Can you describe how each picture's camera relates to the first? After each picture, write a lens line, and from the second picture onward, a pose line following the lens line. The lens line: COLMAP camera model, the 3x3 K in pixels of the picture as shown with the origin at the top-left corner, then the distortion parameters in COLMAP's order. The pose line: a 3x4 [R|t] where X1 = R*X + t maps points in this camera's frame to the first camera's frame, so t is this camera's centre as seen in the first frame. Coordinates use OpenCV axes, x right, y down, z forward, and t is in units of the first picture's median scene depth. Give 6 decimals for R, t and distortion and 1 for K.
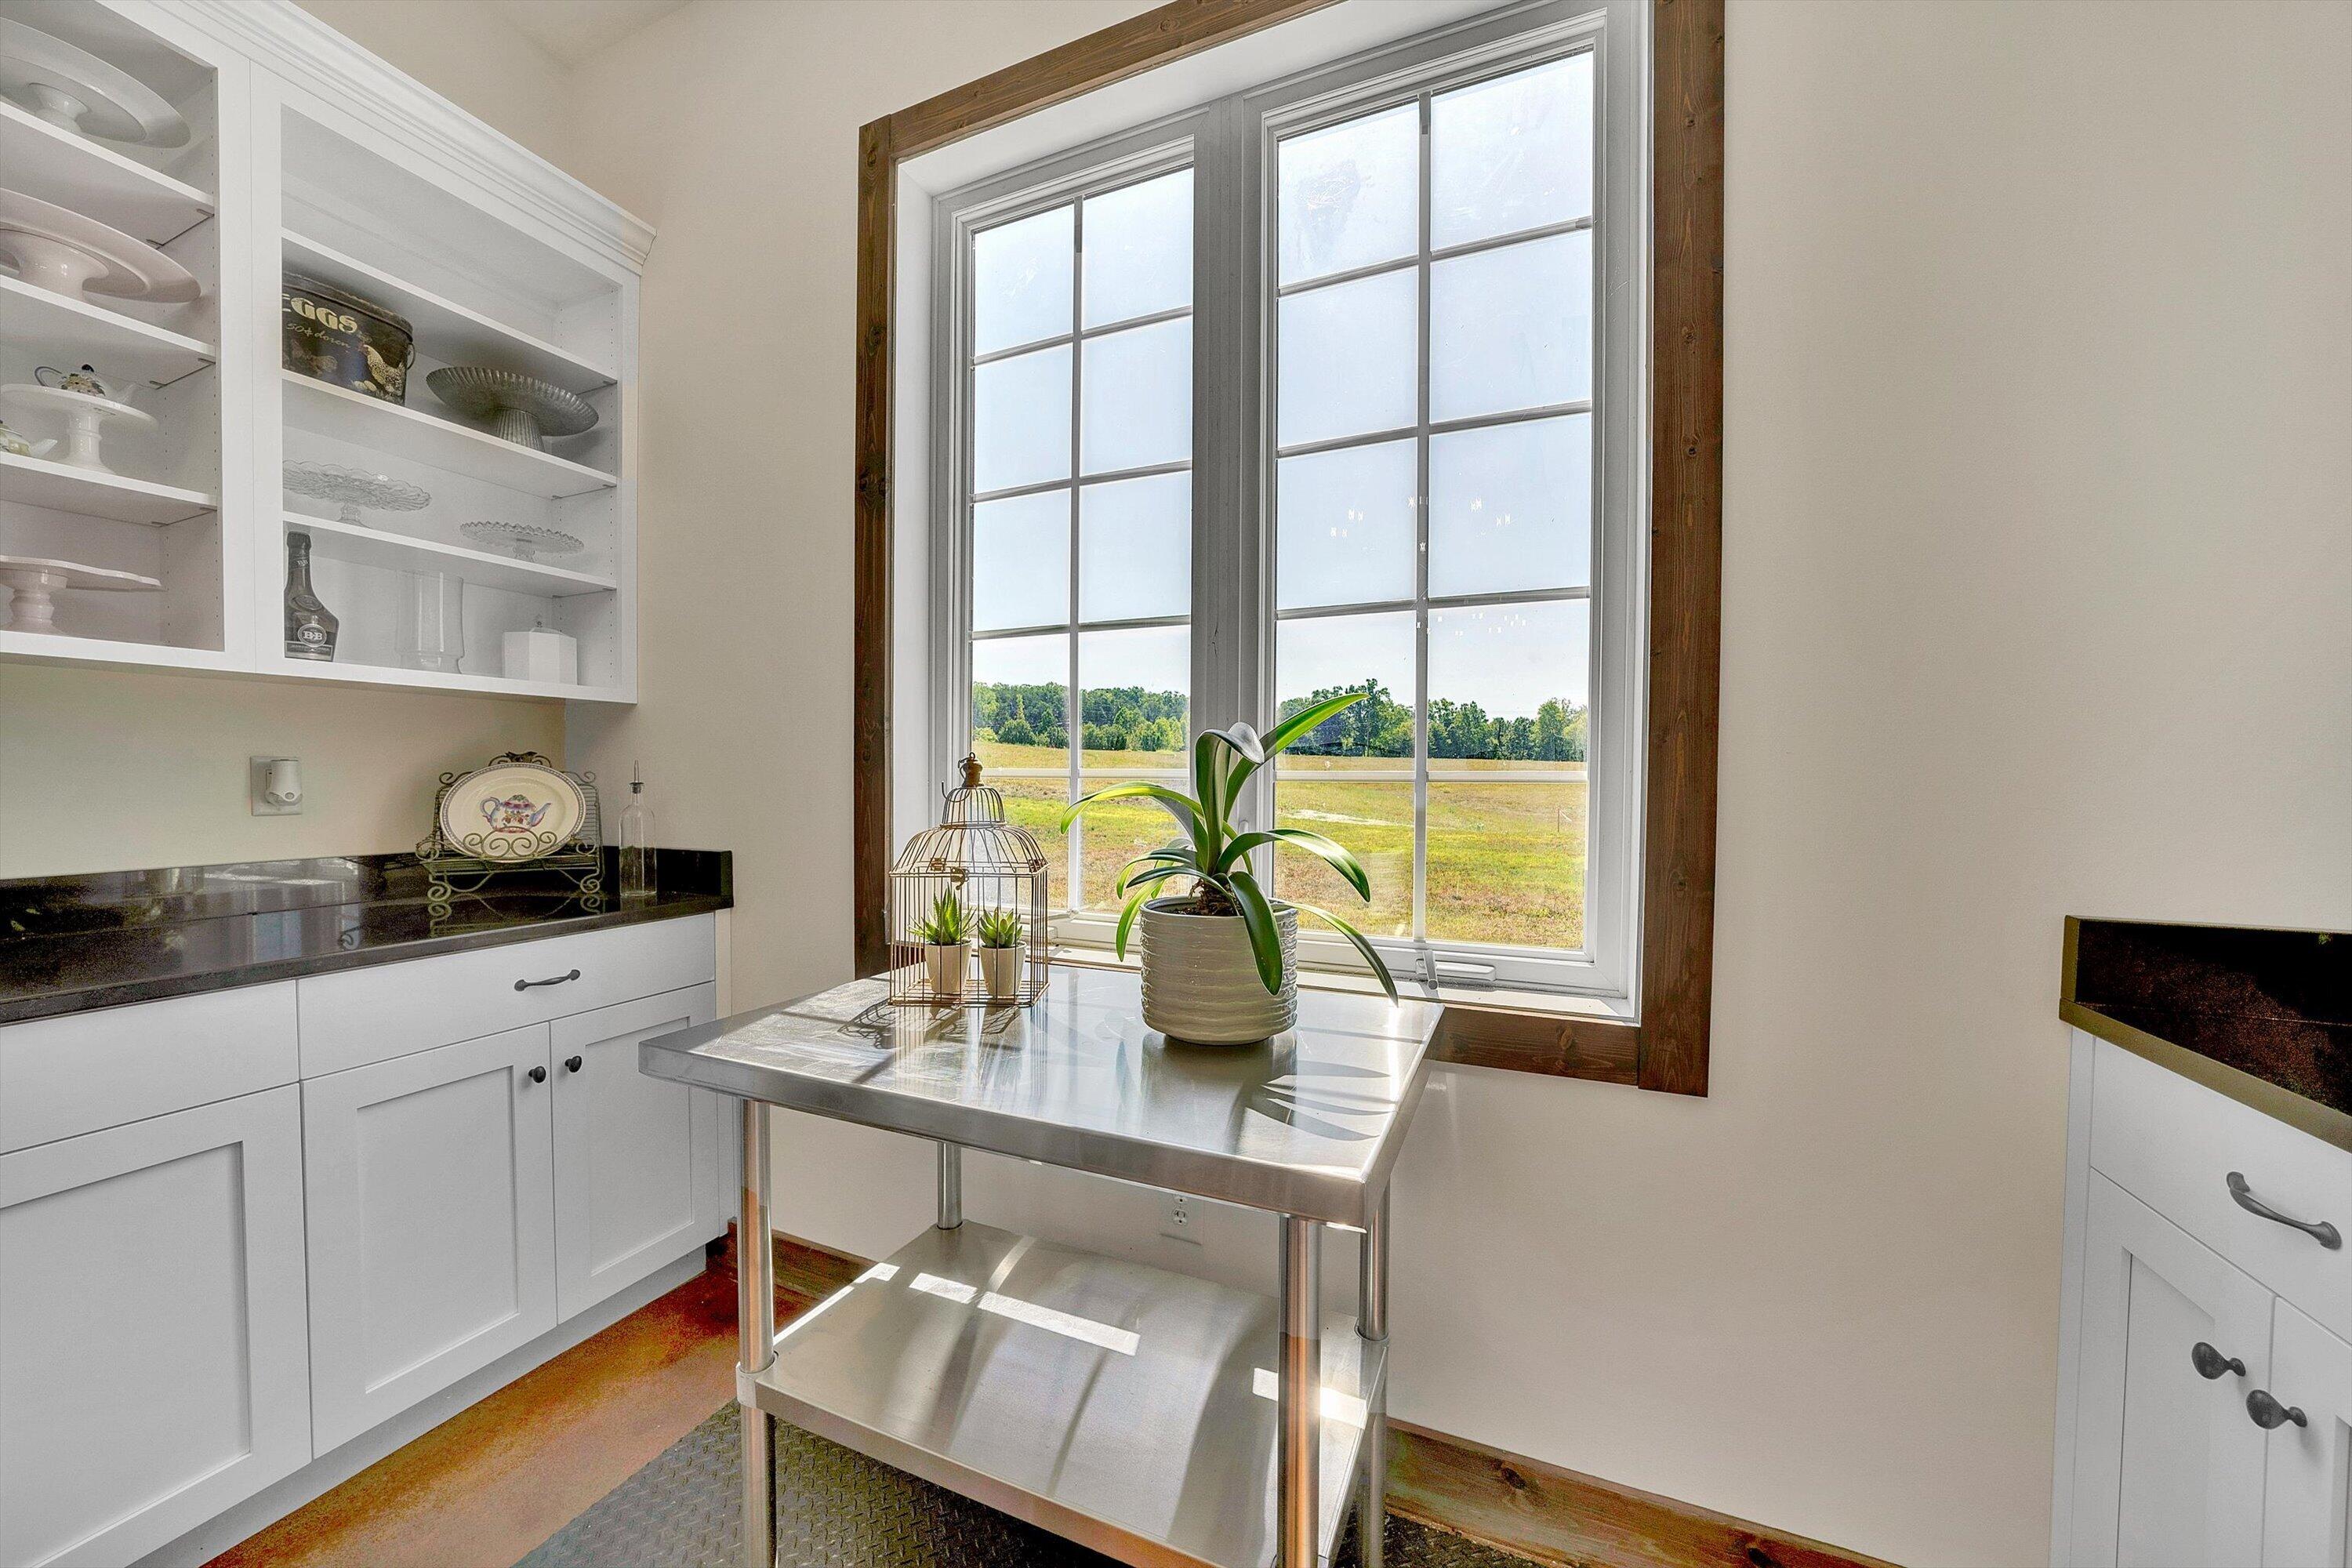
lens RADIAL K [[816.3, 0, 1172.9], [0, 816.3, 781.9], [0, 0, 1]] dist [-0.018271, 0.000114]
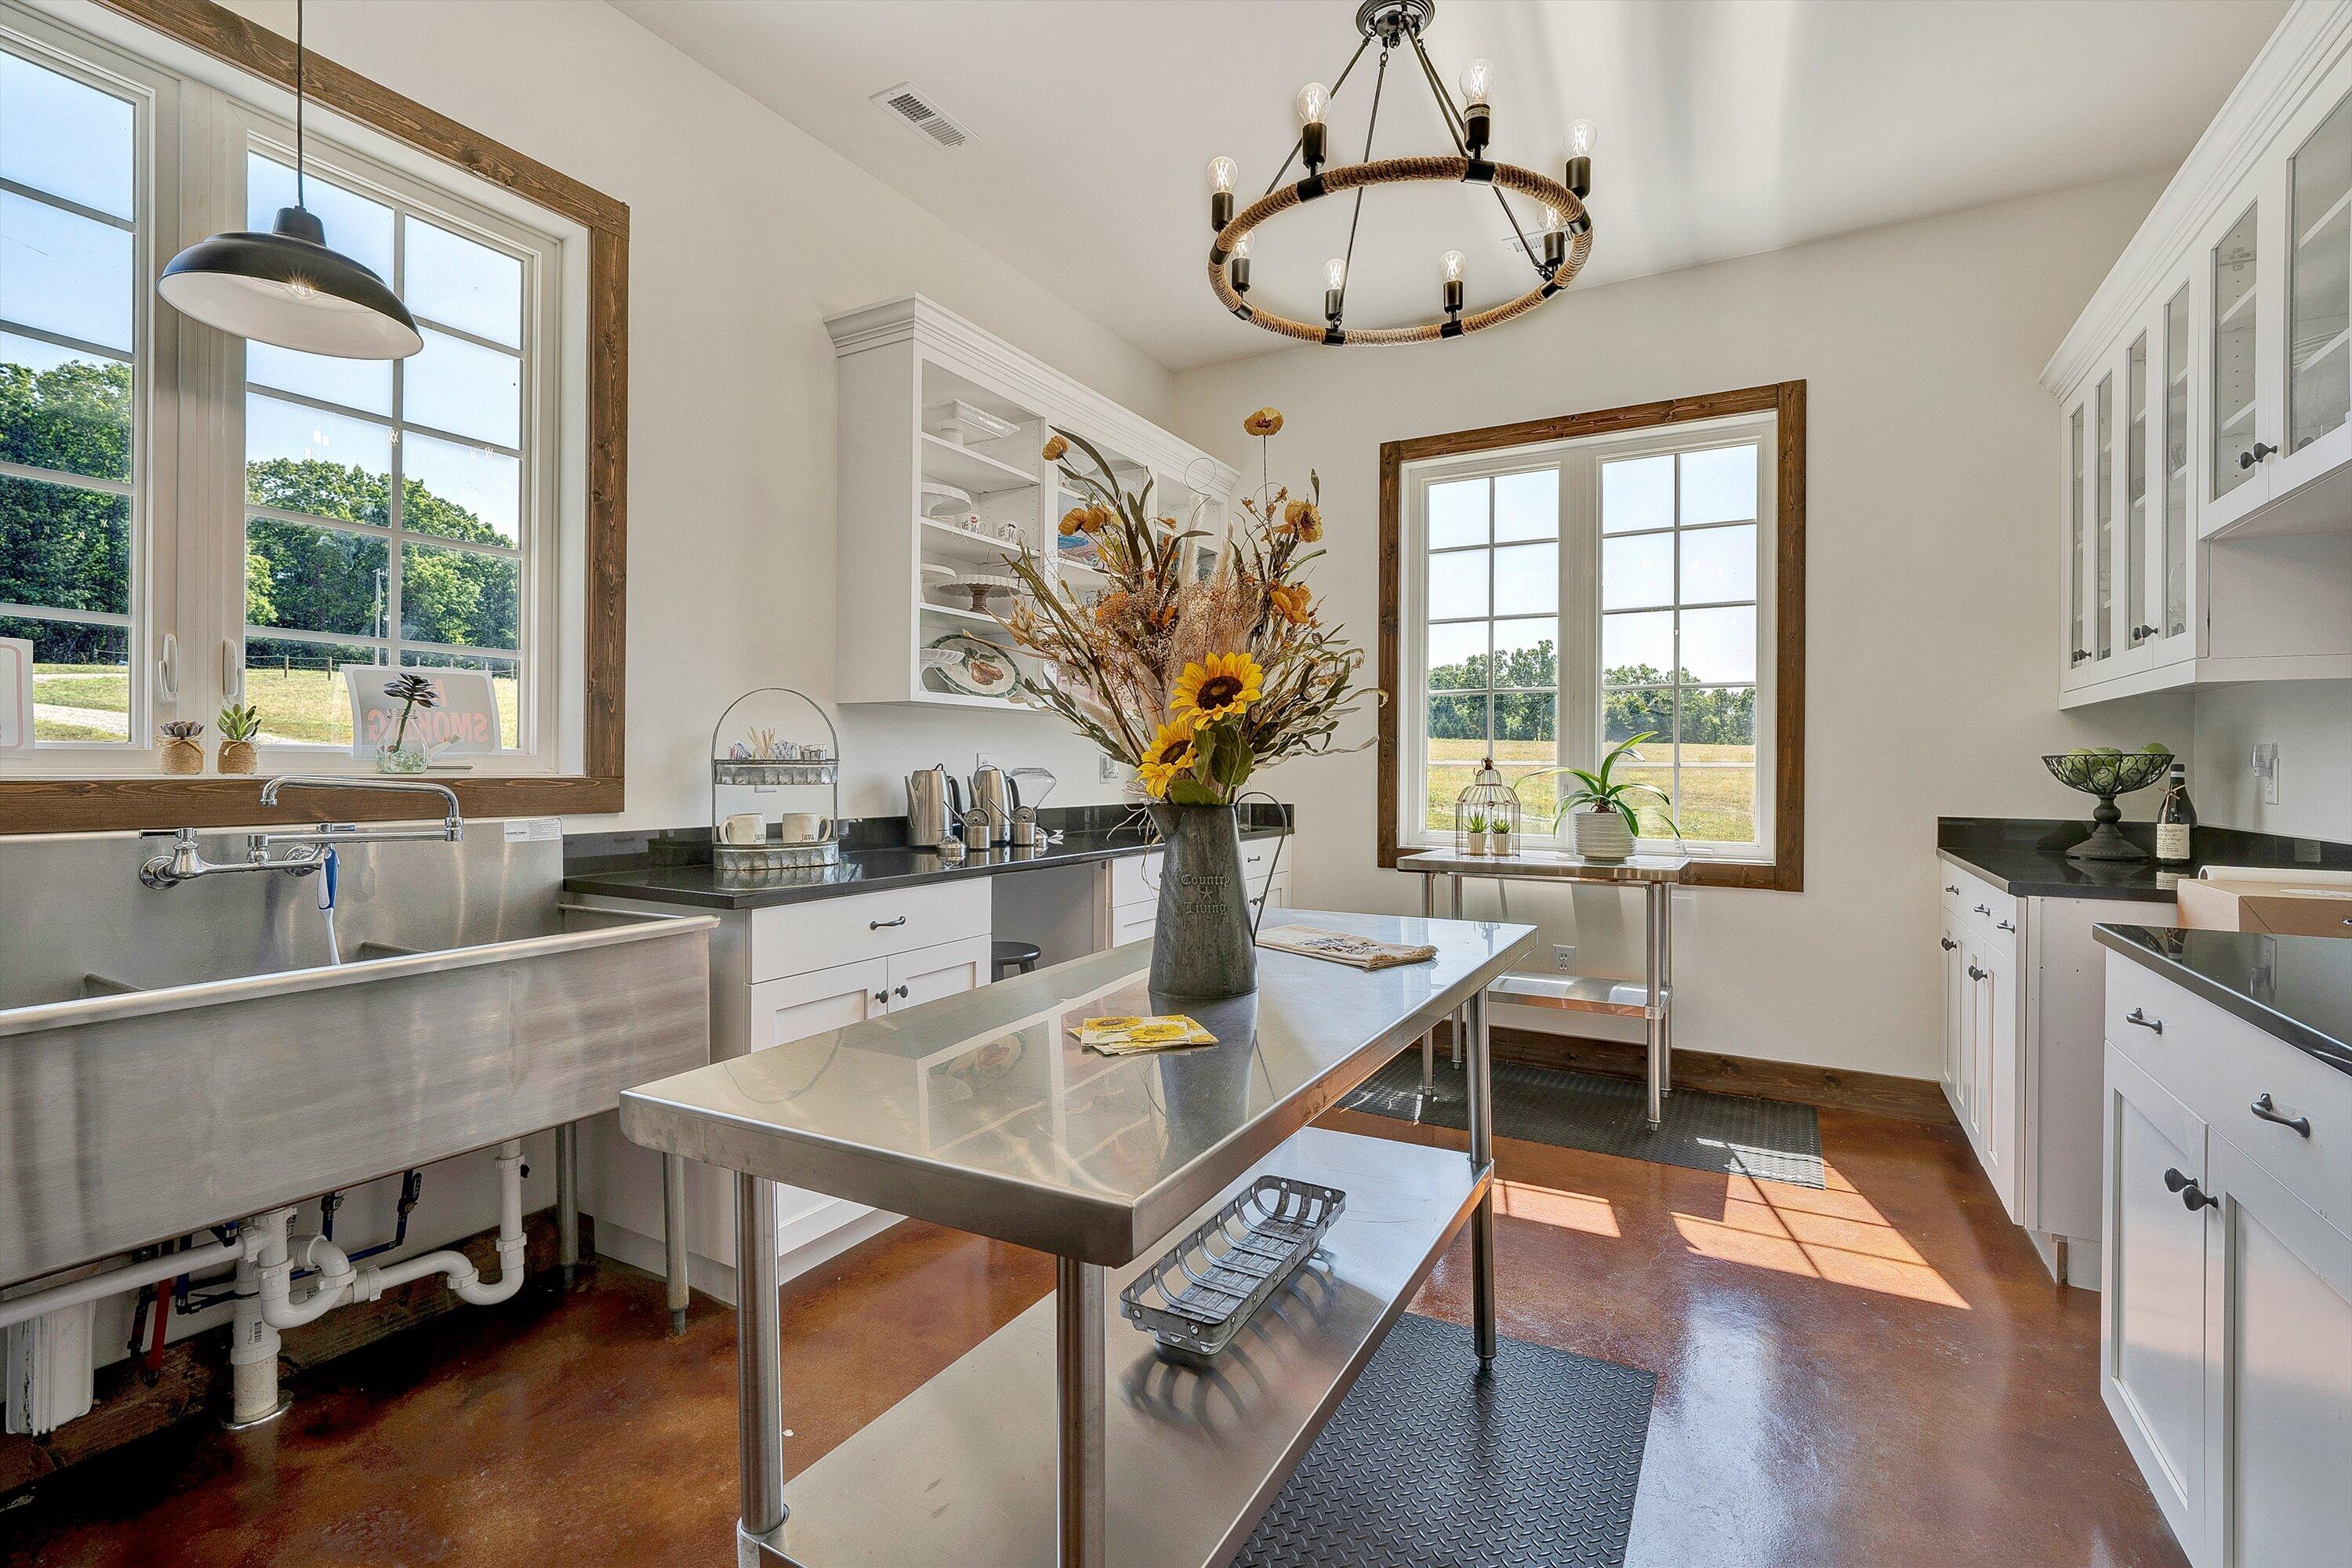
lens RADIAL K [[1037.3, 0, 1173.1], [0, 1037.3, 758.8], [0, 0, 1]] dist [-0.001991, 0.000063]
pose [[0.994492, -0.003780, -0.104745, -0.850591], [0.002154, 0.999875, -0.015634, 0.020324], [0.104791, 0.015322, 0.994376, -2.167871]]
